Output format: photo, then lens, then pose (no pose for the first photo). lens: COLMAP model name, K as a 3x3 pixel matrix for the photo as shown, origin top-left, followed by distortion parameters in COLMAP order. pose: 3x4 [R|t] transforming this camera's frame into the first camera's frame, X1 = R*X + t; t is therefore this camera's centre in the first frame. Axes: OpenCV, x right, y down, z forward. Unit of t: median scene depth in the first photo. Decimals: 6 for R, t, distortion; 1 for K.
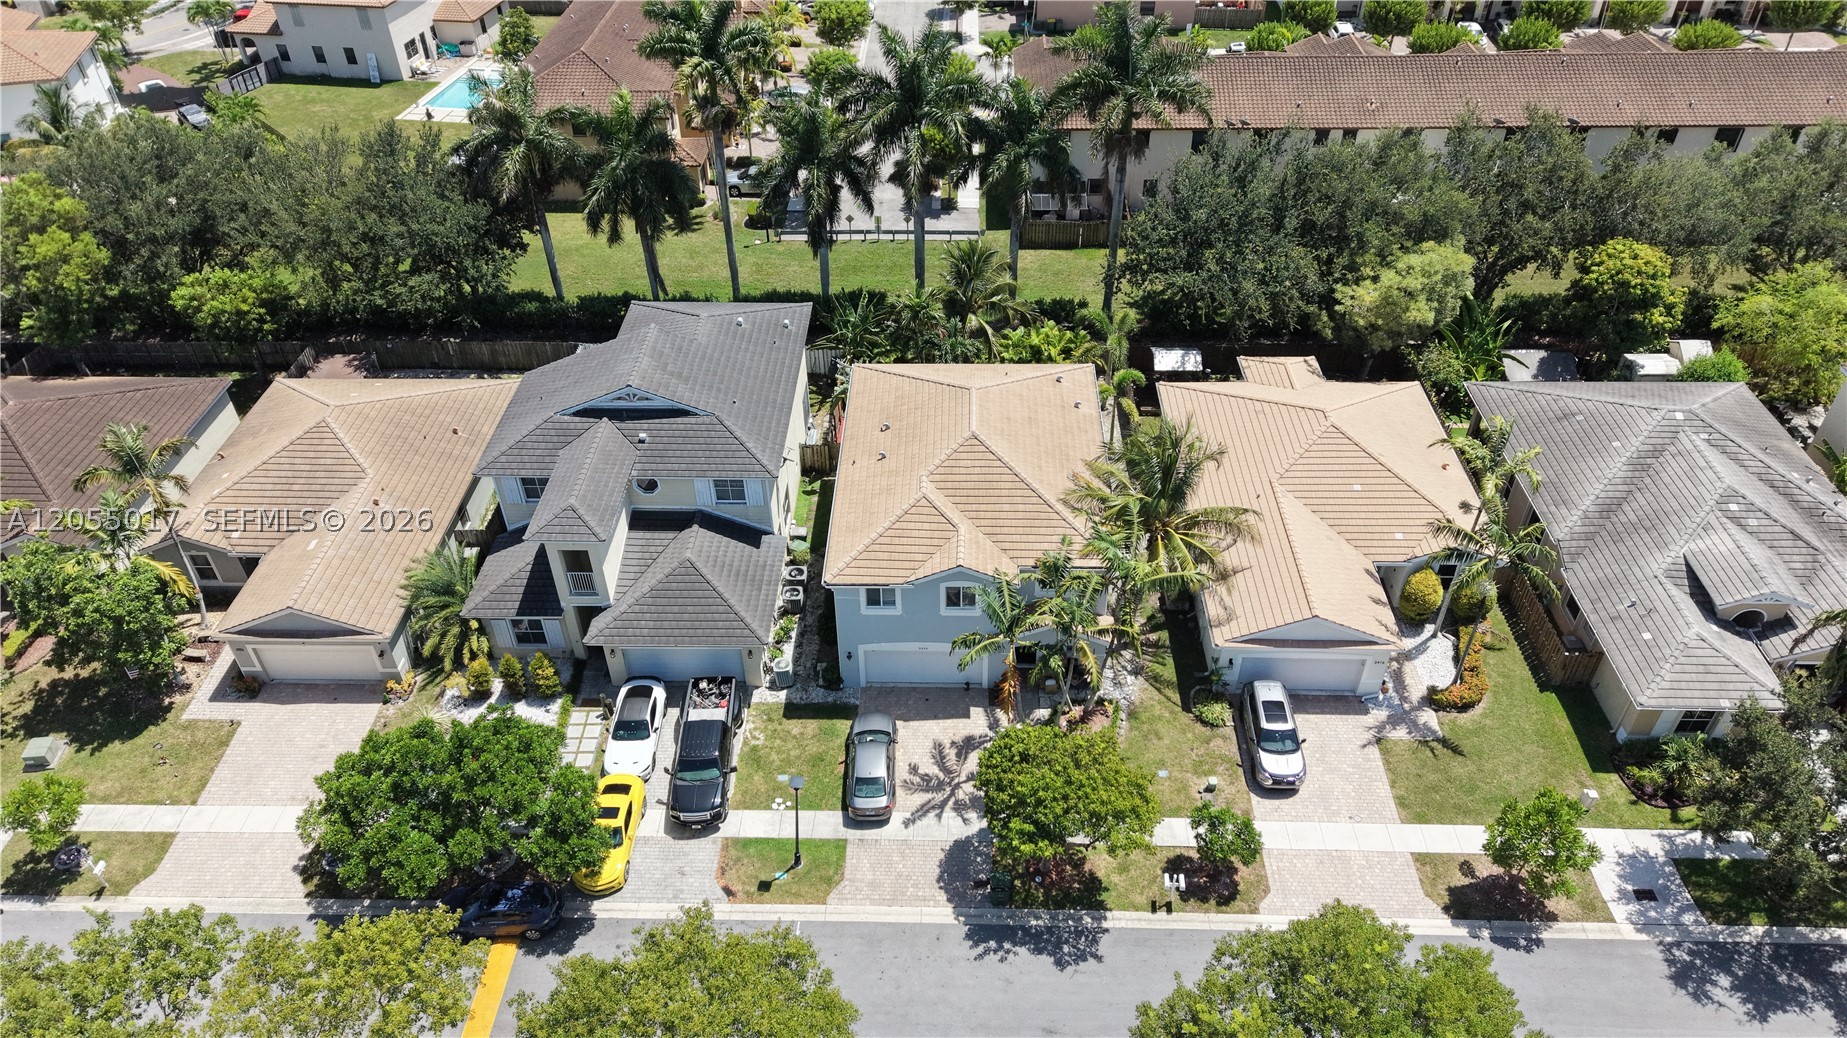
lens RADIAL K [[1217.7, 0, 929.3], [0, 1217.7, 520.0], [0, 0, 1]] dist [0.039975, -0.032013]
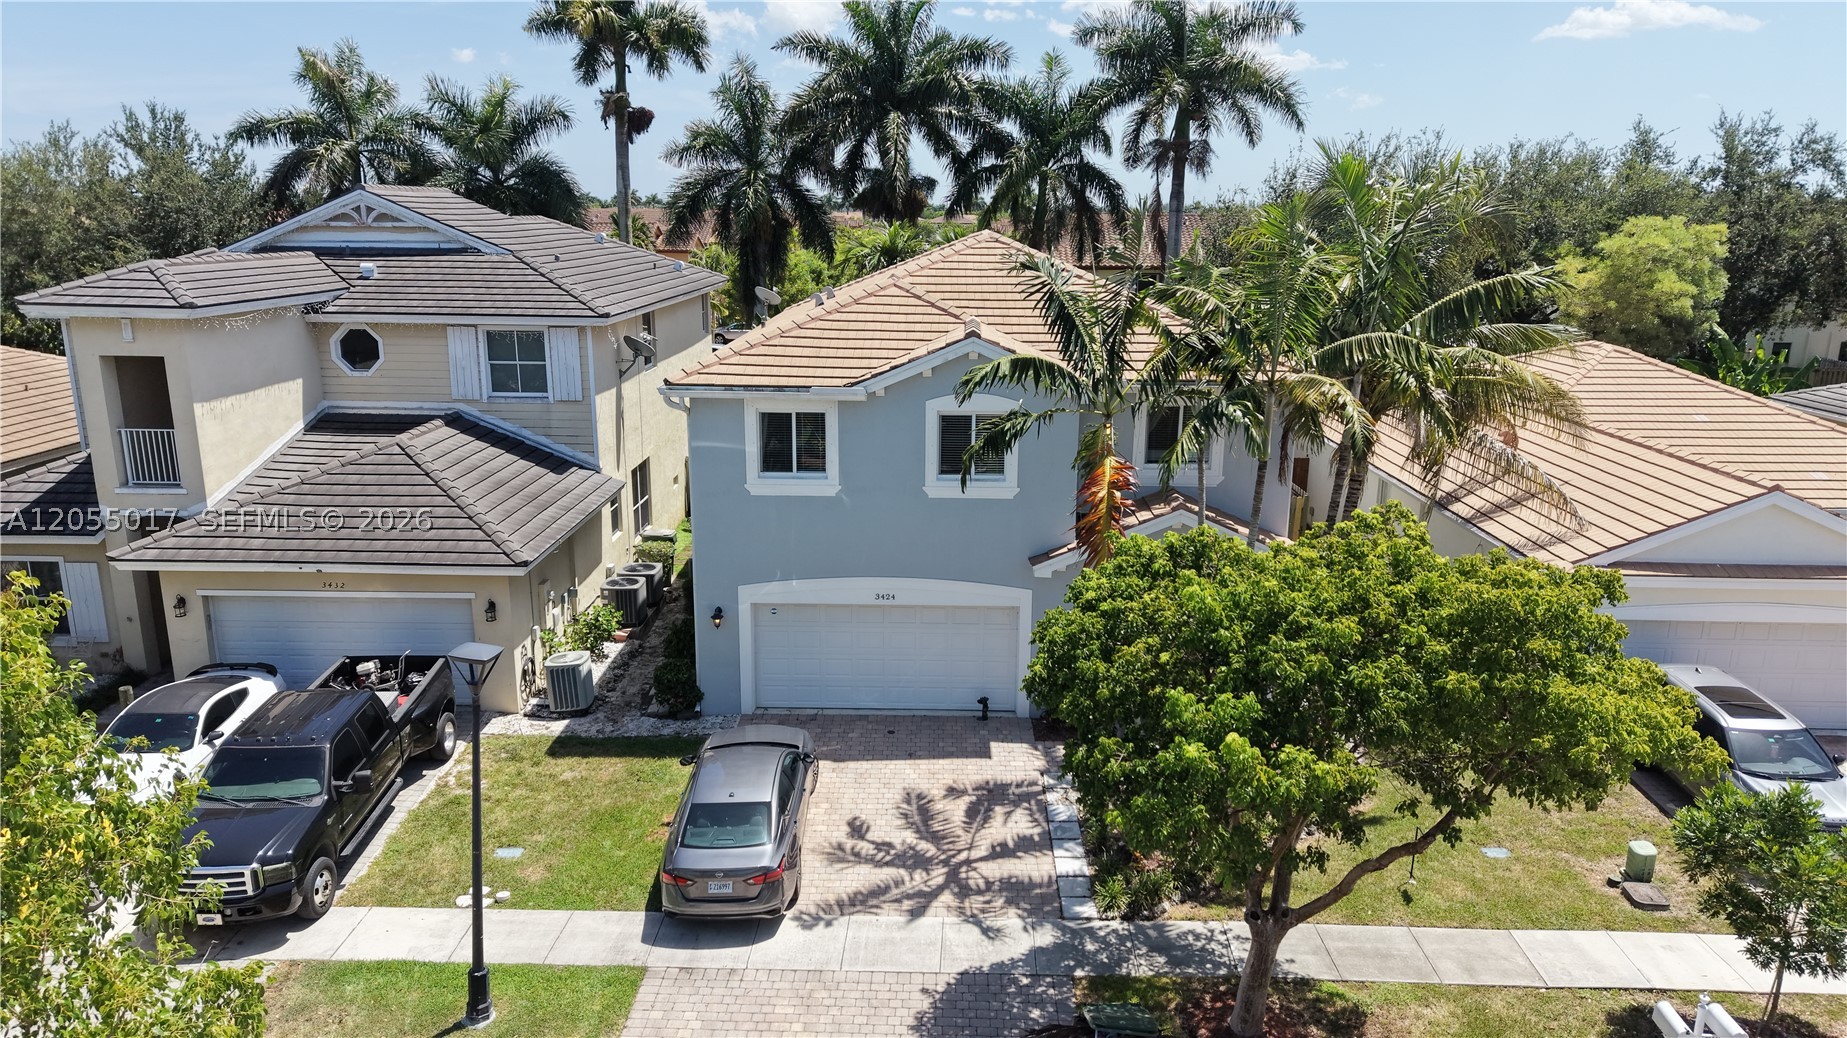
lens RADIAL K [[1238.9, 0, 927.1], [0, 1238.9, 515.9], [0, 0, 1]] dist [0.009987, -0.003901]
pose [[0.999533, 0.024225, 0.018604, 0.001602], [-0.013851, 0.902333, -0.430817, 0.279486], [-0.027224, 0.430358, 0.902248, 0.594510]]
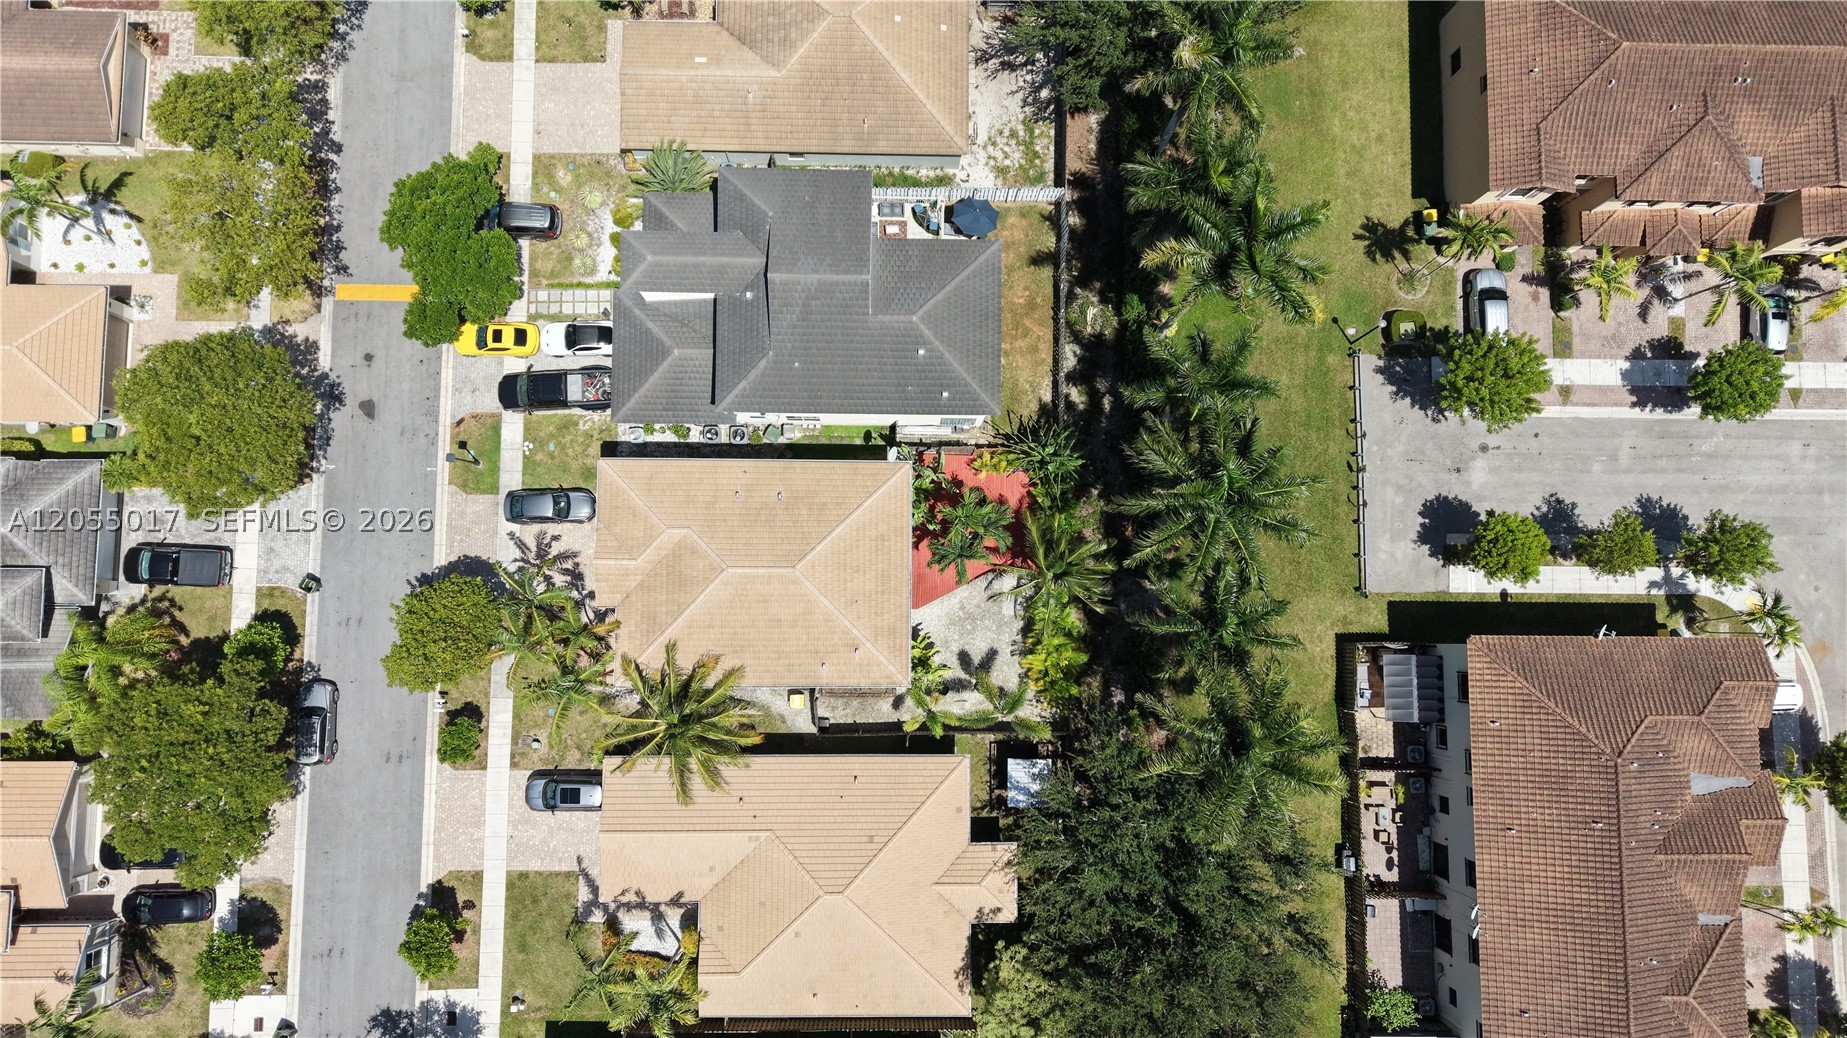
lens RADIAL K [[1217.7, 0, 929.3], [0, 1217.7, 520.0], [0, 0, 1]] dist [0.039975, -0.032013]
pose [[0.025312, 0.996795, -0.075890, 0.087018], [-0.661873, 0.073603, 0.745994, -1.146177], [0.749189, 0.031347, 0.661615, 0.376949]]
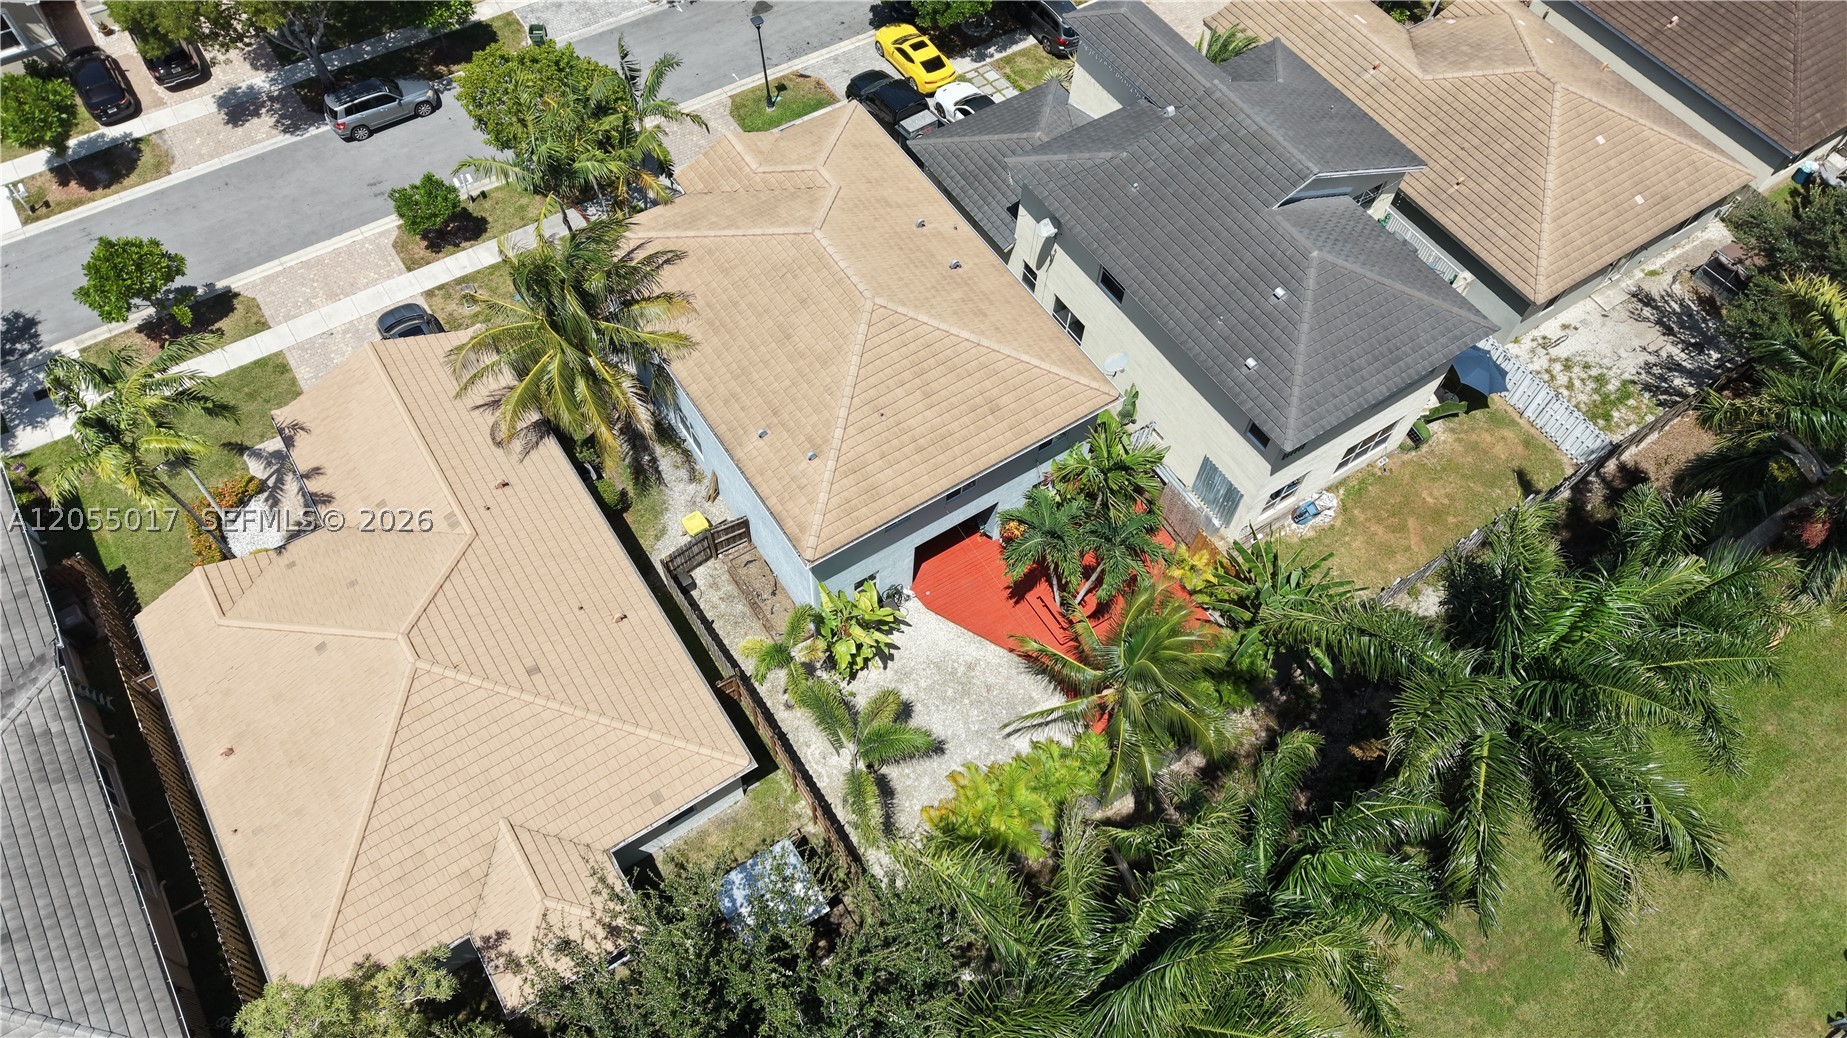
lens RADIAL K [[1234.0, 0, 925.8], [0, 1234.0, 530.7], [0, 0, 1]] dist [0.031709, -0.019480]
pose [[-0.817792, 0.481985, -0.314494, 0.327718], [-0.385995, -0.054028, 0.920917, -0.860720], [0.426877, 0.874512, 0.230227, 1.063332]]
